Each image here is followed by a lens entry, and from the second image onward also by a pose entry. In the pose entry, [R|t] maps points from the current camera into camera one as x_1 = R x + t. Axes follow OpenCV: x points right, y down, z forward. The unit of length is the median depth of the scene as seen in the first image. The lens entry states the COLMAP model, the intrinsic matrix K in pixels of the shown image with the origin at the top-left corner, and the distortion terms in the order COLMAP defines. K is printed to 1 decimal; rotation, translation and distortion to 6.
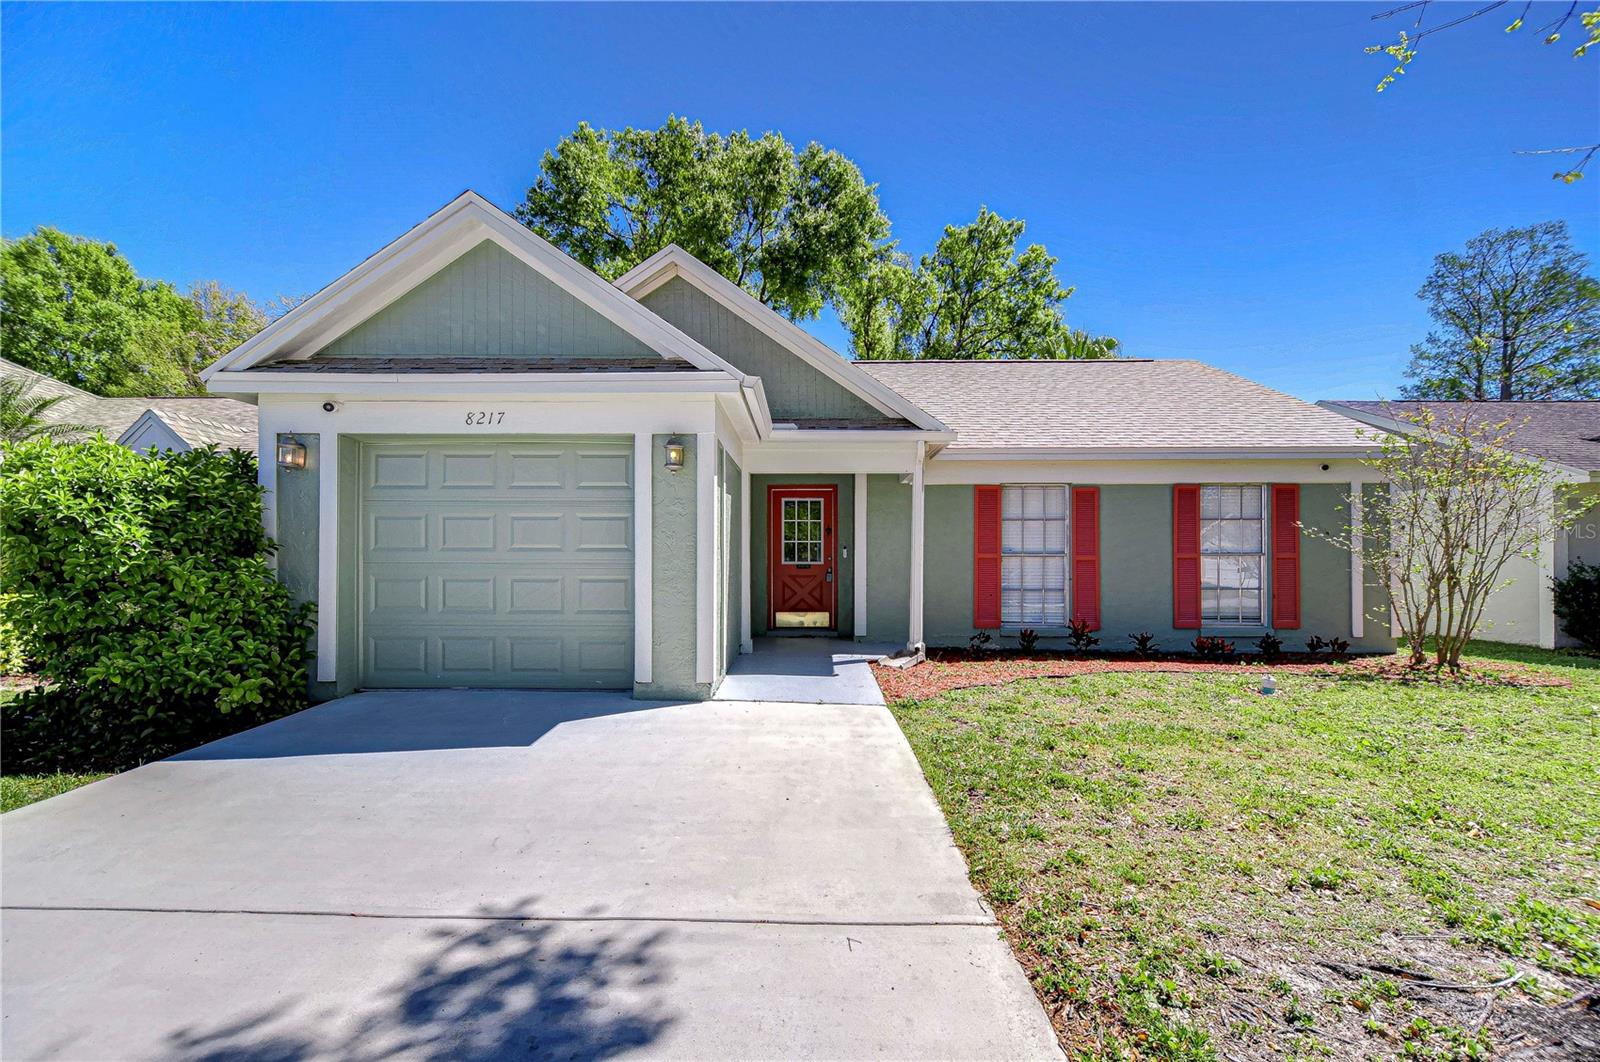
lens RADIAL K [[693.4, 0, 801.1], [0, 693.4, 559.2], [0, 0, 1]] dist [0.005163, -0.003486]
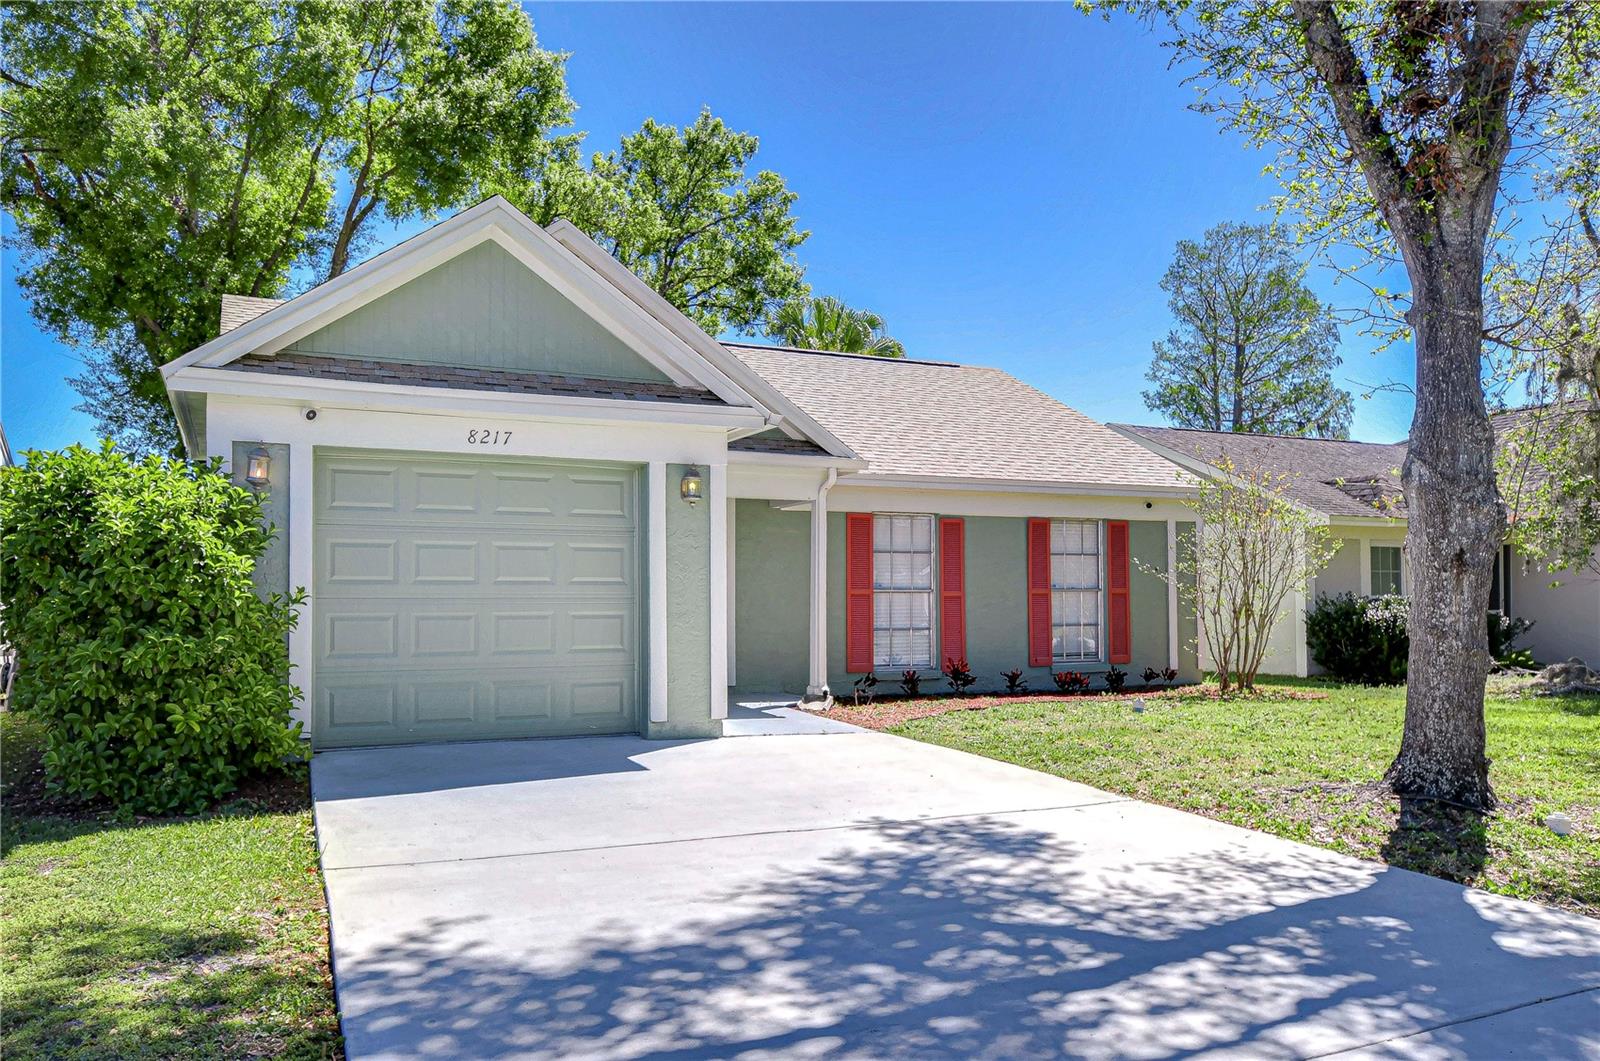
lens RADIAL K [[1189.0, 0, 800.5], [0, 1189.0, 603.4], [0, 0, 1]] dist [0.001831, 0.001977]
pose [[0.898642, -0.006455, 0.438635, -0.474123], [0.008020, 0.999966, -0.001713, 0.011671], [-0.438609, 0.005057, 0.898664, -0.348106]]
